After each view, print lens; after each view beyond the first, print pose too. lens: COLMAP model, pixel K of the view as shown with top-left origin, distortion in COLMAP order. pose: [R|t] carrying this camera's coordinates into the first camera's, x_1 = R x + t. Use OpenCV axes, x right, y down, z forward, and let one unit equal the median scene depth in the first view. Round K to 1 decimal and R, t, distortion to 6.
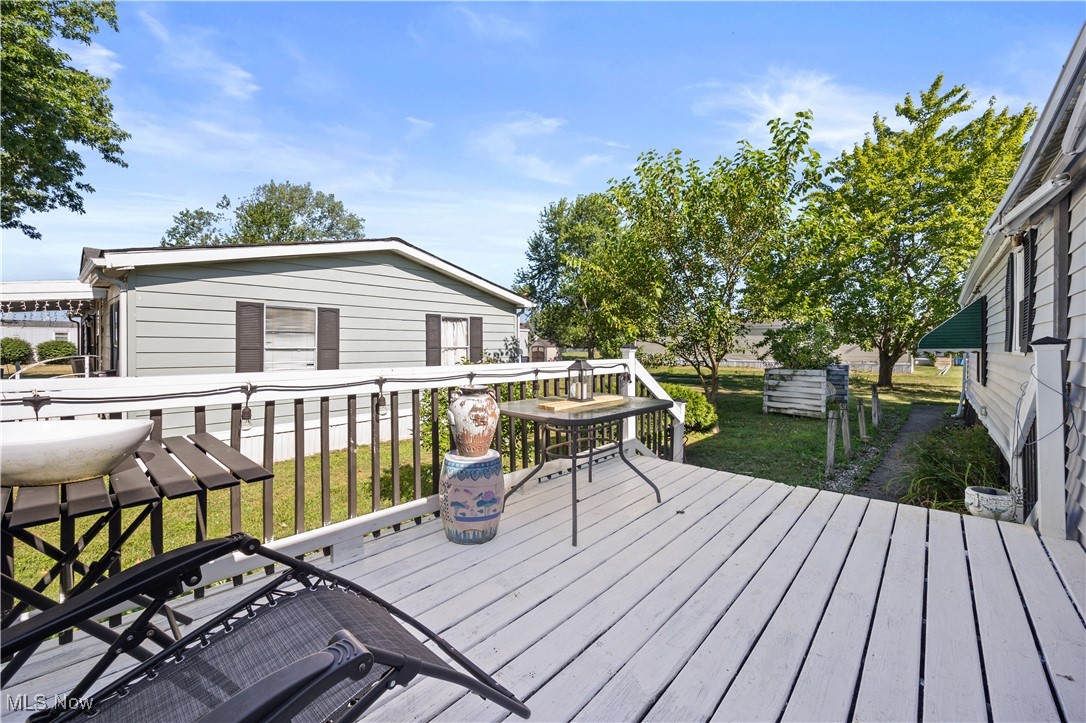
lens RADIAL K [[439.4, 0, 543.1], [0, 439.4, 351.8], [0, 0, 1]] dist [0.001909, 0.000061]
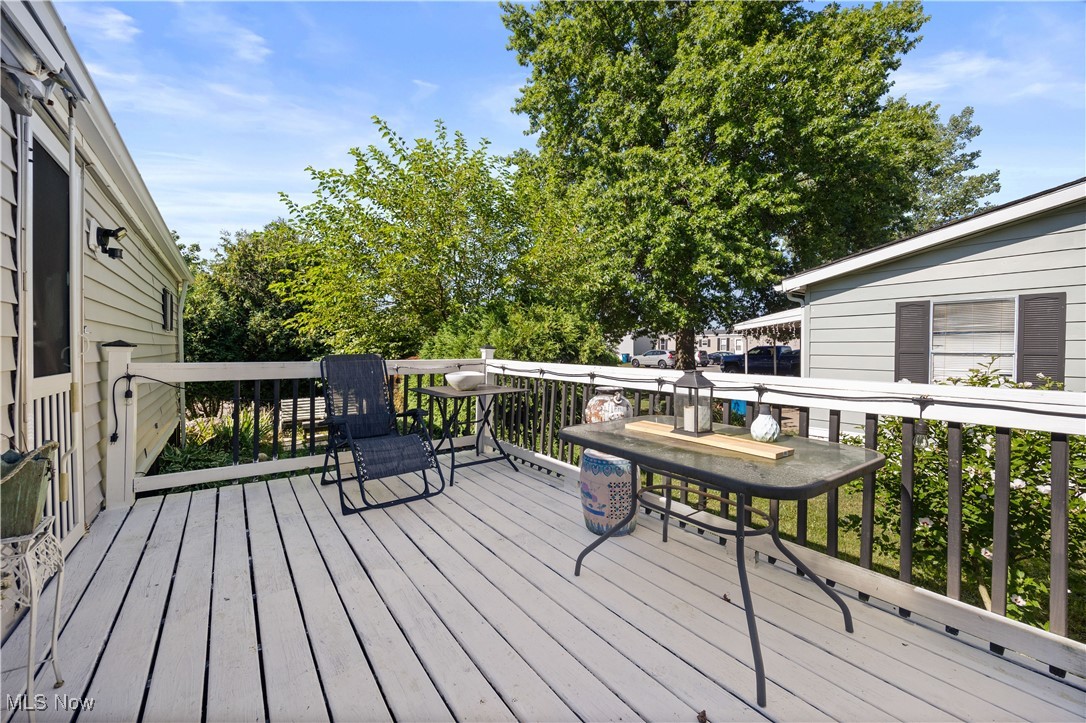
lens RADIAL K [[439.4, 0, 543.1], [0, 439.4, 351.8], [0, 0, 1]] dist [0.001909, 0.000061]
pose [[-0.219120, 0.006740, -0.975675, 0.392622], [-0.014920, 0.999836, 0.010258, -0.006957], [0.975584, 0.016805, -0.218984, 0.463930]]
